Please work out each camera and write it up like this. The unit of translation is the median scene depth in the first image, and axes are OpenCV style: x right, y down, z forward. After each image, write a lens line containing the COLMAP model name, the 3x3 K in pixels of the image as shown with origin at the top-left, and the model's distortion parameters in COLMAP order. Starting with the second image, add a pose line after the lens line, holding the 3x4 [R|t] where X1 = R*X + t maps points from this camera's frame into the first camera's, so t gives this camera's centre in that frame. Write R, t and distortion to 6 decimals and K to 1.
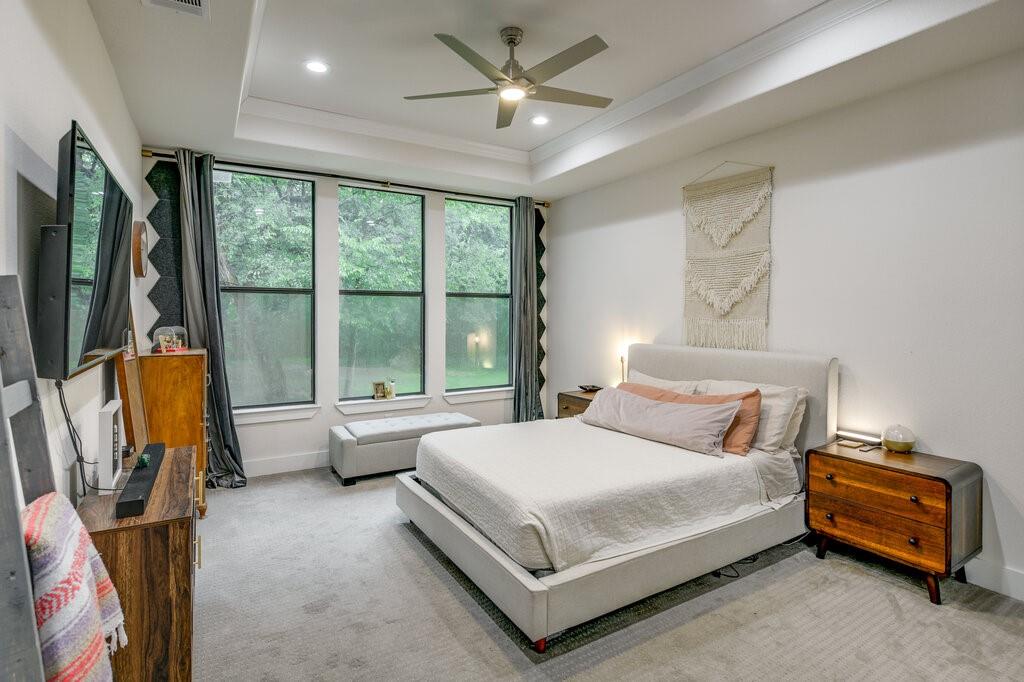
lens RADIAL K [[509.8, 0, 512.2], [0, 509.8, 331.7], [0, 0, 1]] dist [-0.005492, -0.000992]
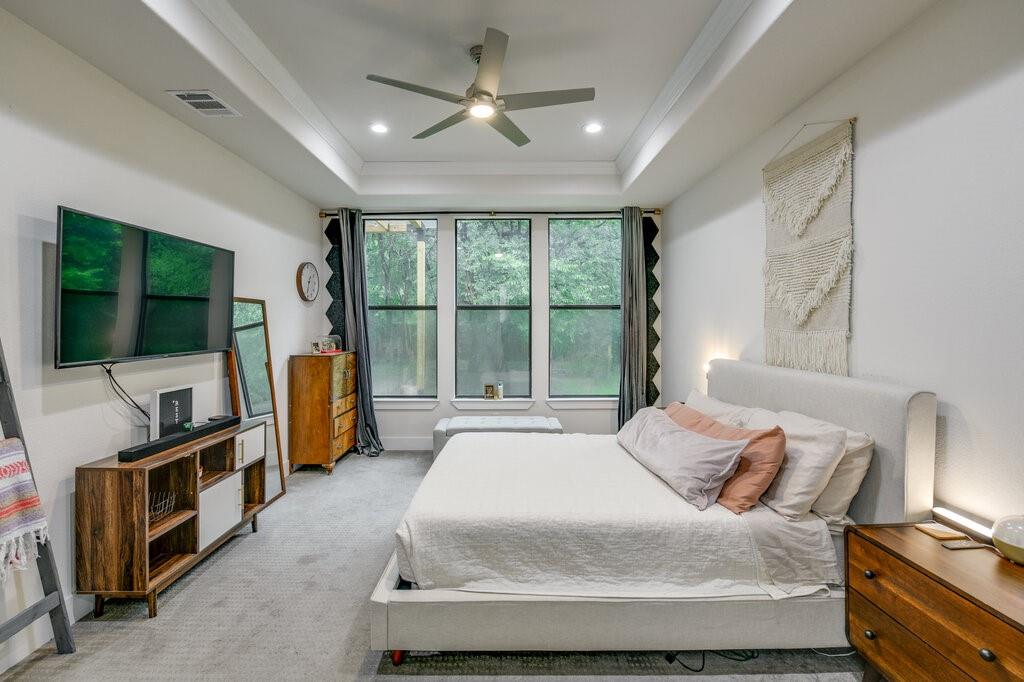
lens RADIAL K [[441.9, 0, 510.8], [0, 441.9, 337.1], [0, 0, 1]] dist [-0.008535, -0.000474]
pose [[0.855115, 0.009638, -0.518349, 0.416417], [-0.013933, 0.999893, -0.004394, -0.006760], [0.518251, 0.010979, 0.855158, 0.224402]]
